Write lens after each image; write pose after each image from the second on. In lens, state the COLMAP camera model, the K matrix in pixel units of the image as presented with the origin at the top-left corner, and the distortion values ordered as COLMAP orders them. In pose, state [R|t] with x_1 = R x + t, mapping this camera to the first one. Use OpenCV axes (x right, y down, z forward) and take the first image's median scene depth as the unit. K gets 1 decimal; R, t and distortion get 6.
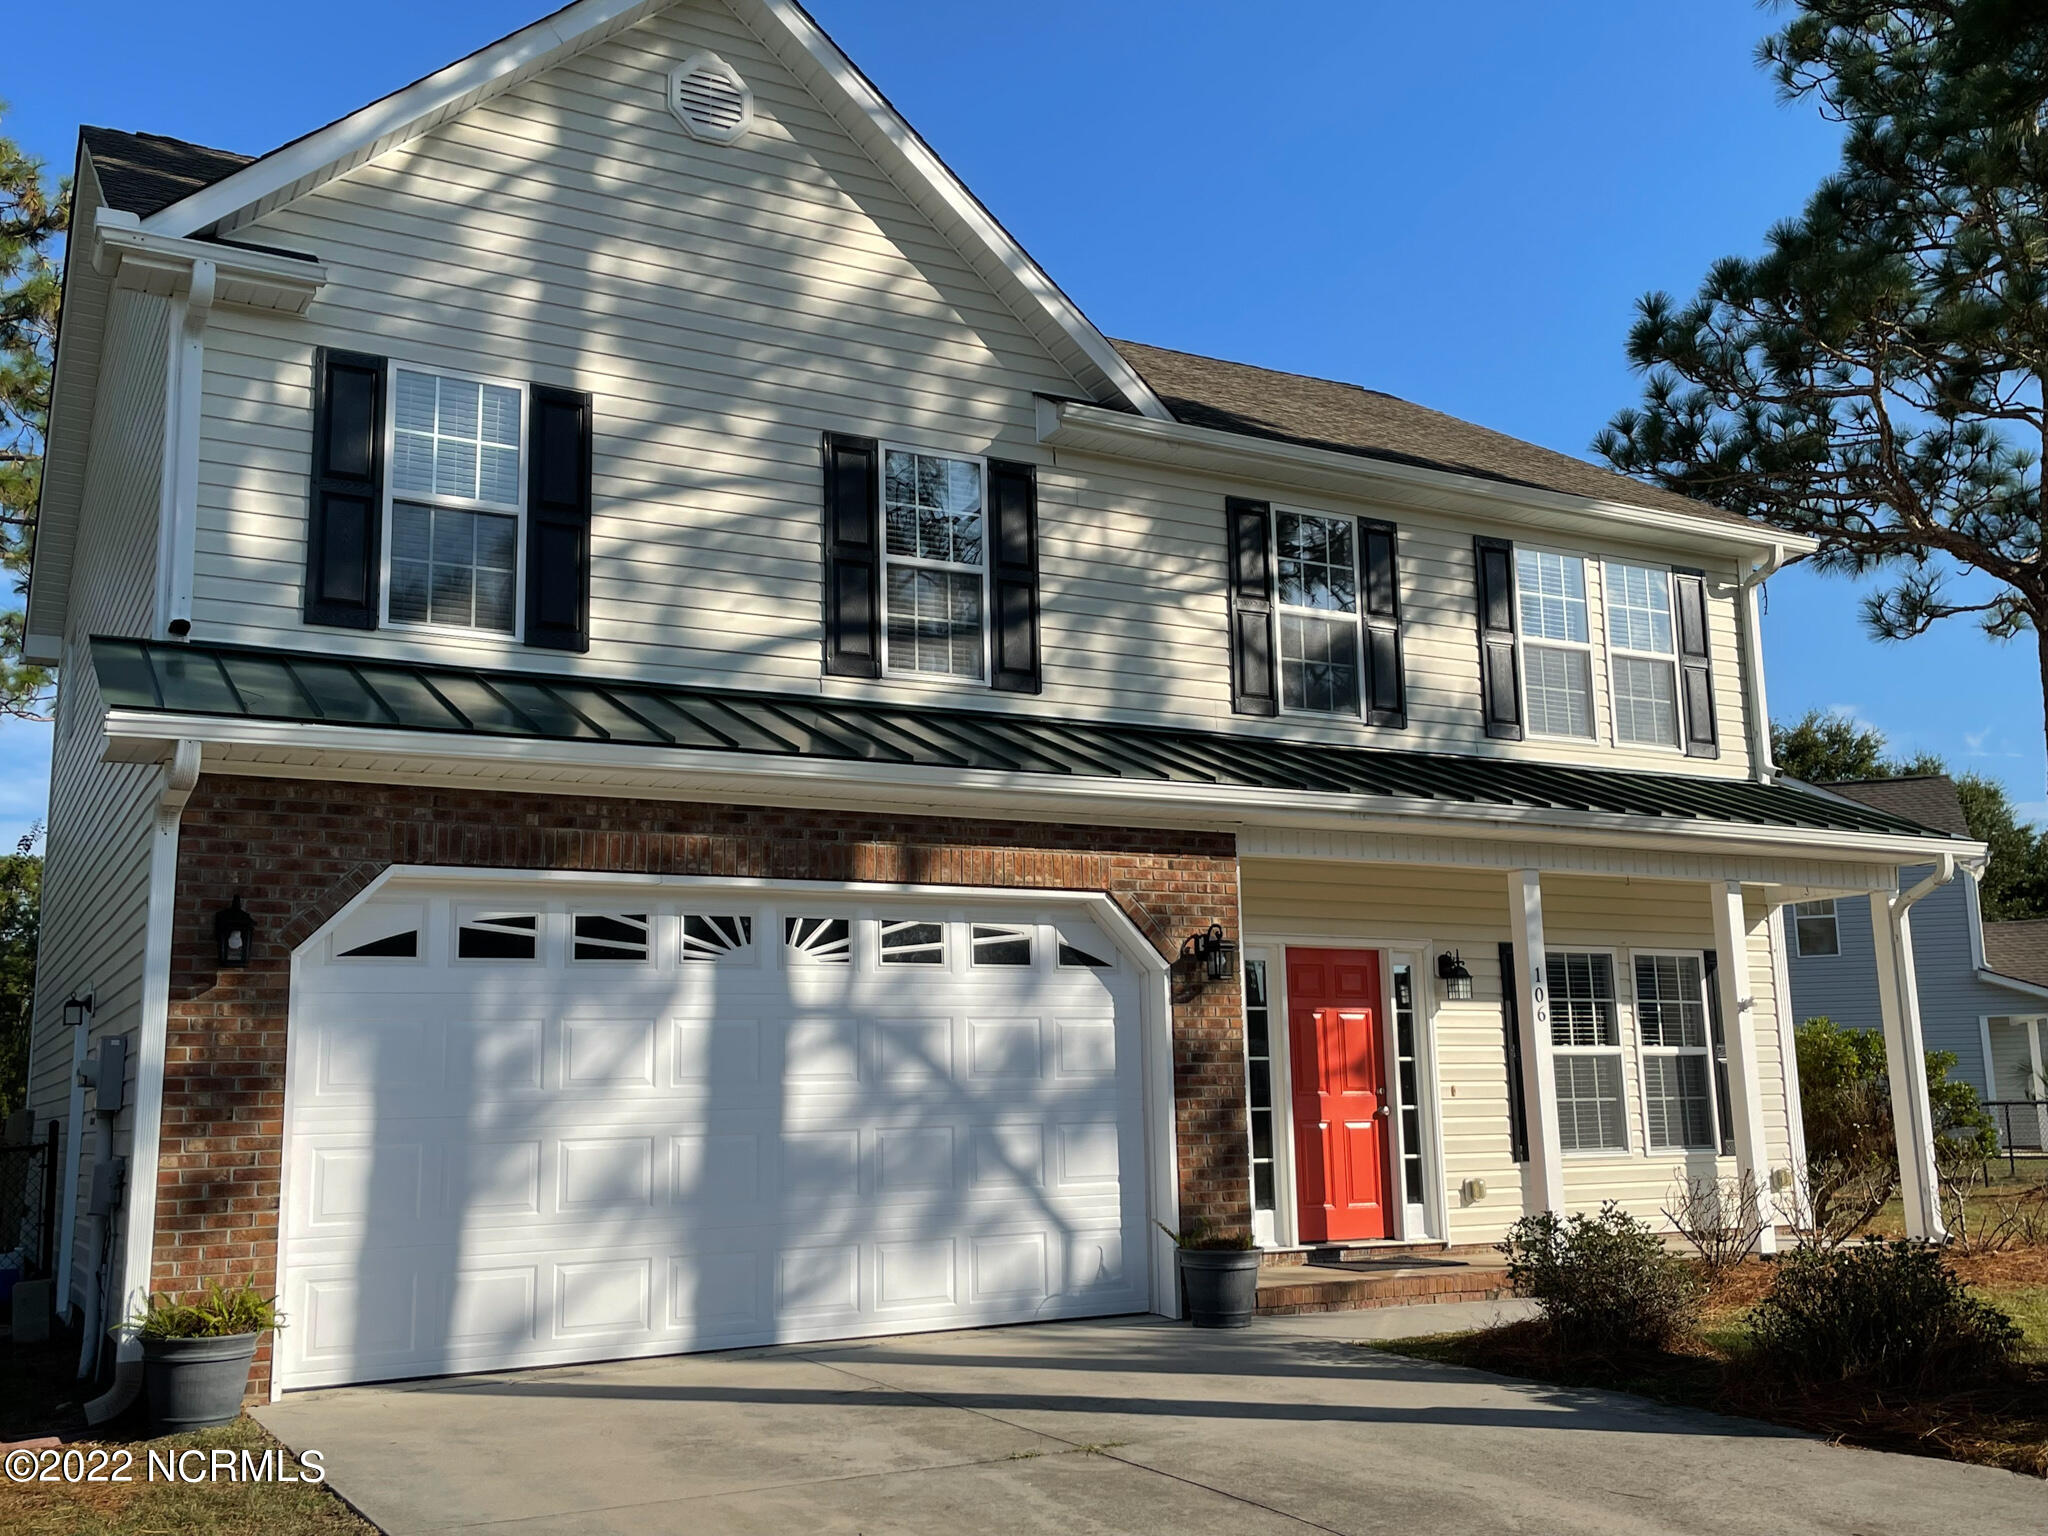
lens RADIAL K [[1980.7, 0, 1018.6], [0, 1980.7, 747.7], [0, 0, 1]] dist [0.072201, 0.000000]
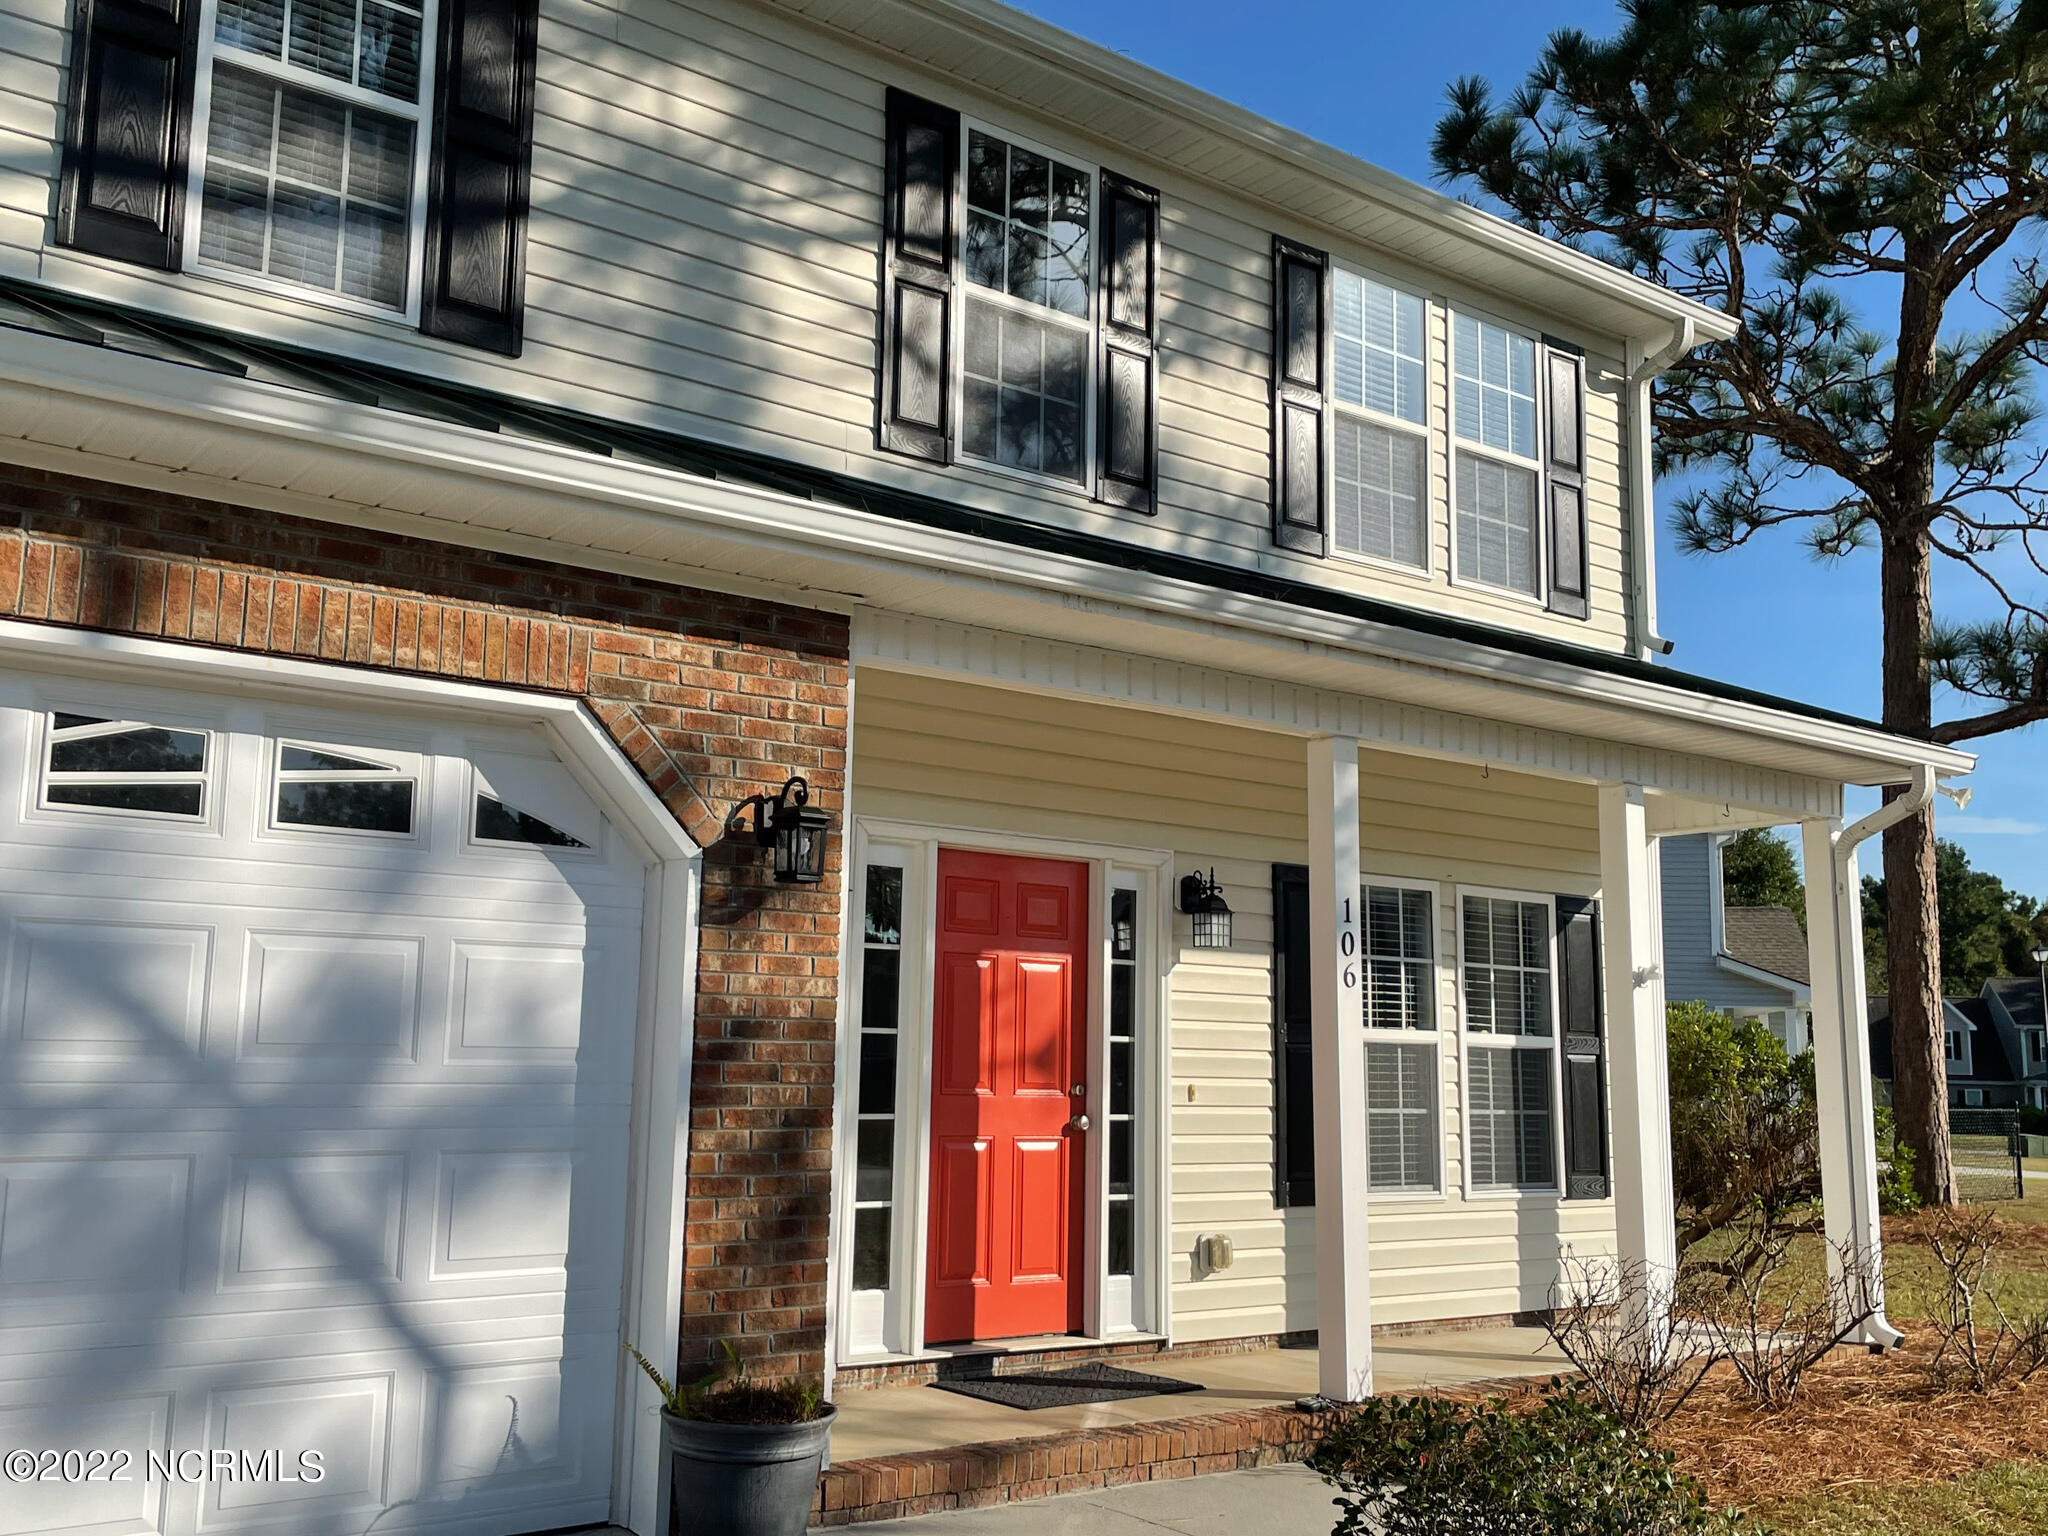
lens RADIAL K [[1980.7, 0, 980.4], [0, 1980.7, 774.0], [0, 0, 1]] dist [0.072201, 0.000000]
pose [[0.989690, 0.058064, 0.130926, 0.074311], [-0.062602, 0.997563, 0.030811, 0.064880], [-0.128818, -0.038690, 0.990913, 0.447586]]
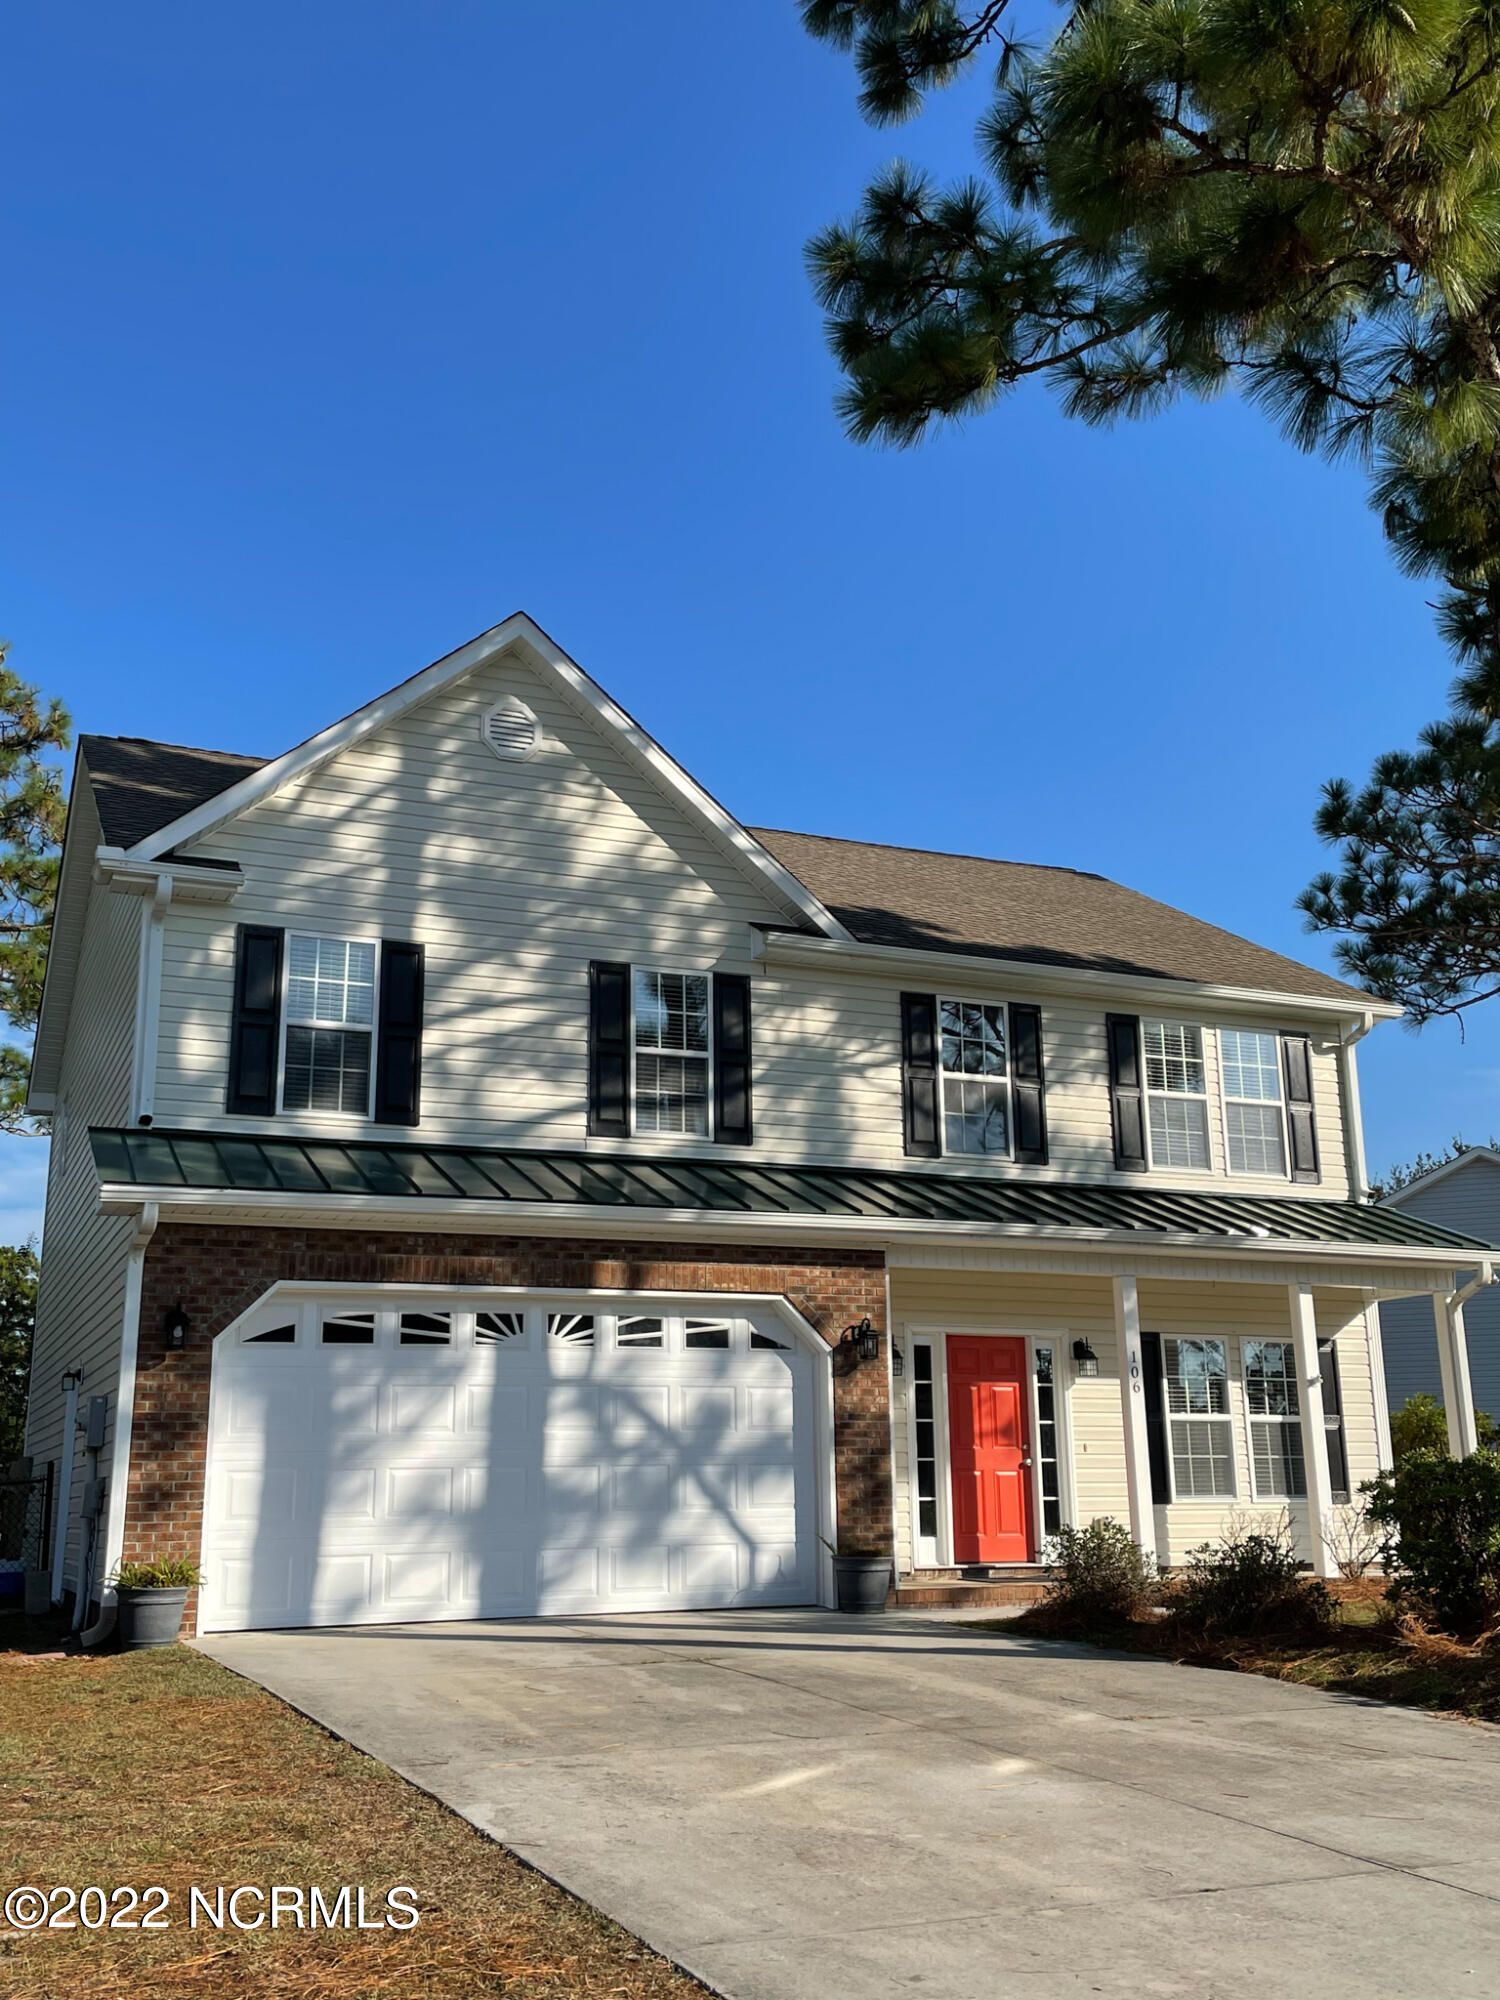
lens RADIAL K [[1934.3, 0, 732.2], [0, 1934.3, 991.2], [0, 0, 1]] dist [0.072201, 0.000000]
pose [[0.995286, -0.016459, -0.095575, 0.130813], [0.009368, 0.997201, -0.074174, -0.035727], [0.096528, 0.072929, 0.992655, -0.336395]]
